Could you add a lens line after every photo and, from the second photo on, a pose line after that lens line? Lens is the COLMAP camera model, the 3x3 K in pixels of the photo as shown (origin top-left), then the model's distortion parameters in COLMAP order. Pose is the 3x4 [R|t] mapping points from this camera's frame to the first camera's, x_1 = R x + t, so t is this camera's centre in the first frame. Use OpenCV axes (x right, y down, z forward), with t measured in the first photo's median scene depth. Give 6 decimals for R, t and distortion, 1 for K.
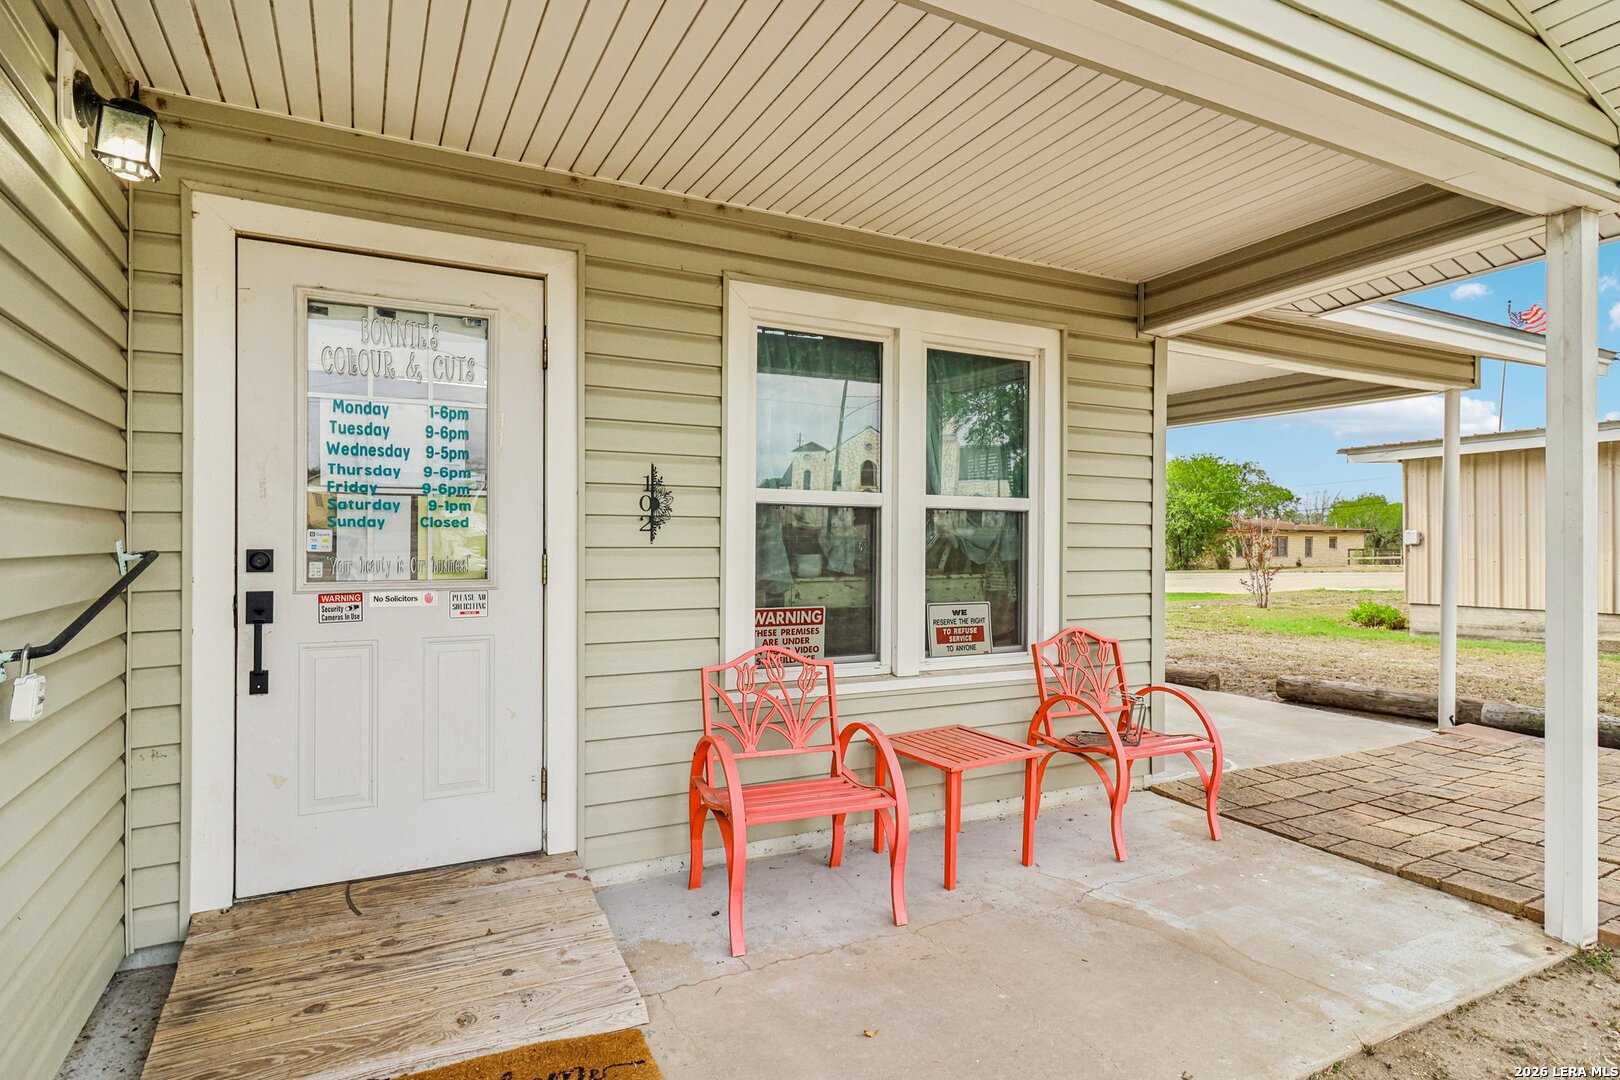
lens RADIAL K [[880.8, 0, 808.9], [0, 880.8, 533.4], [0, 0, 1]] dist [-0.000123, 0.000295]
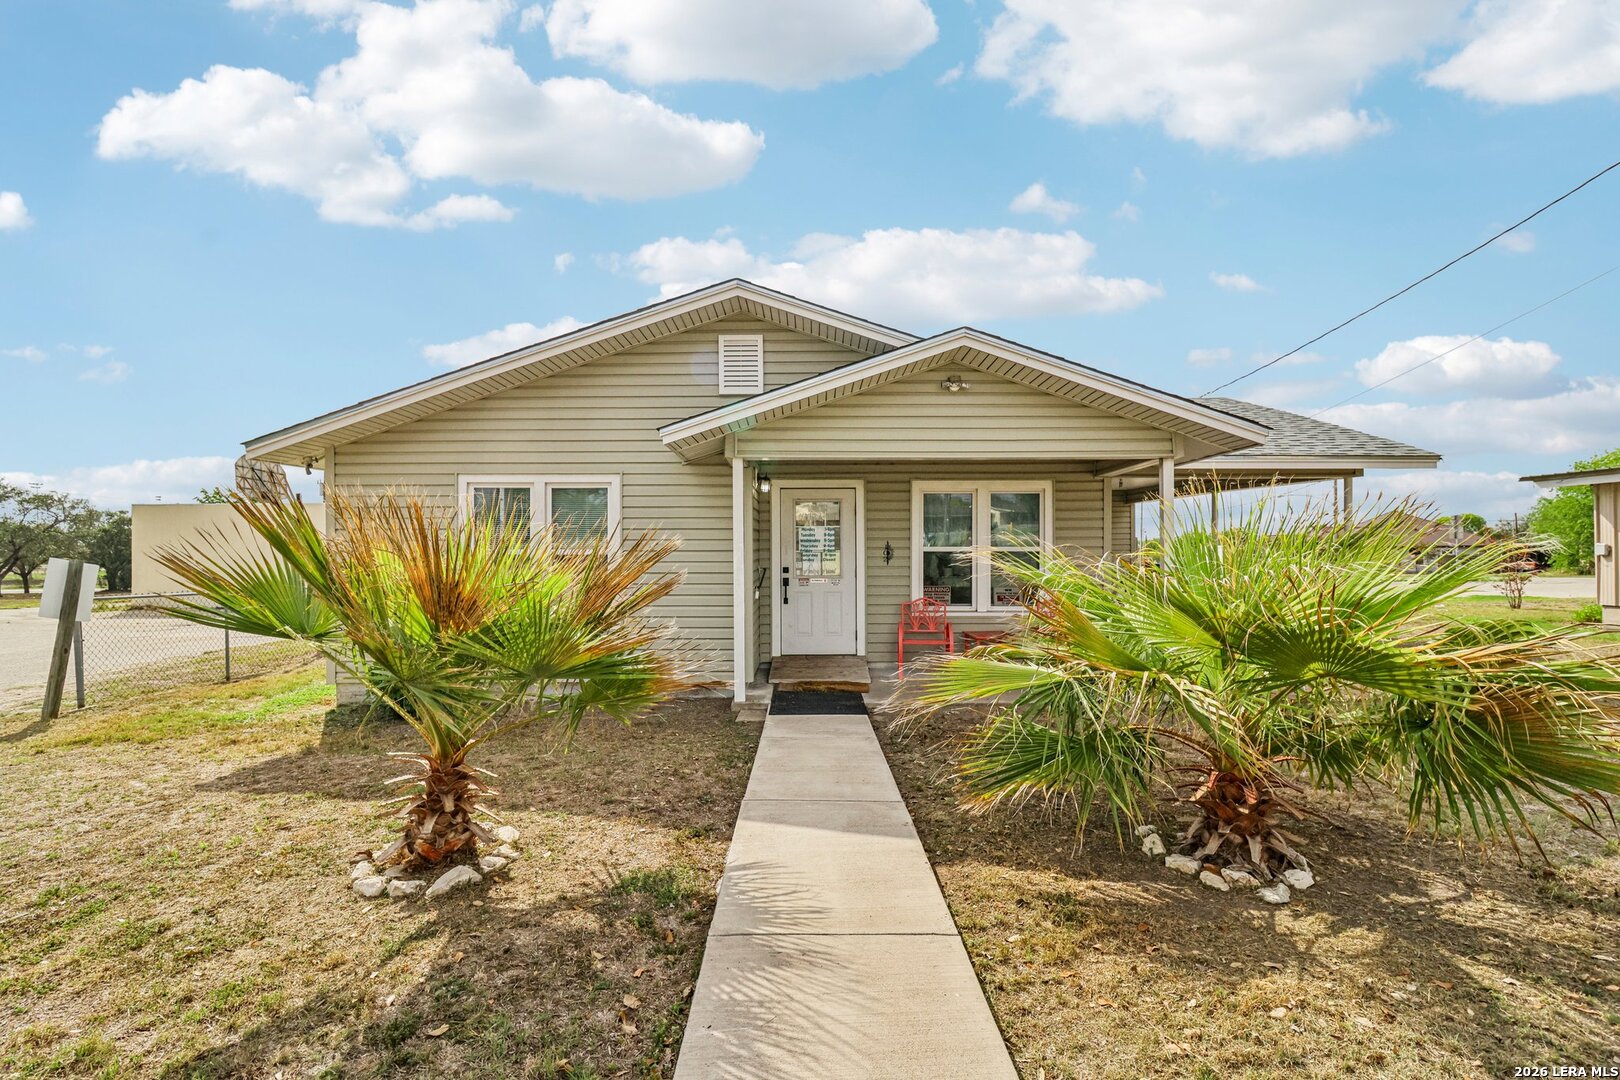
lens RADIAL K [[760.8, 0, 809.5], [0, 760.8, 544.0], [0, 0, 1]] dist [-0.001808, 0.000005]
pose [[0.882025, -0.006385, -0.471160, 0.900629], [0.011471, 0.999903, 0.007925, -0.093664], [0.471064, -0.012395, 0.882012, -1.635187]]
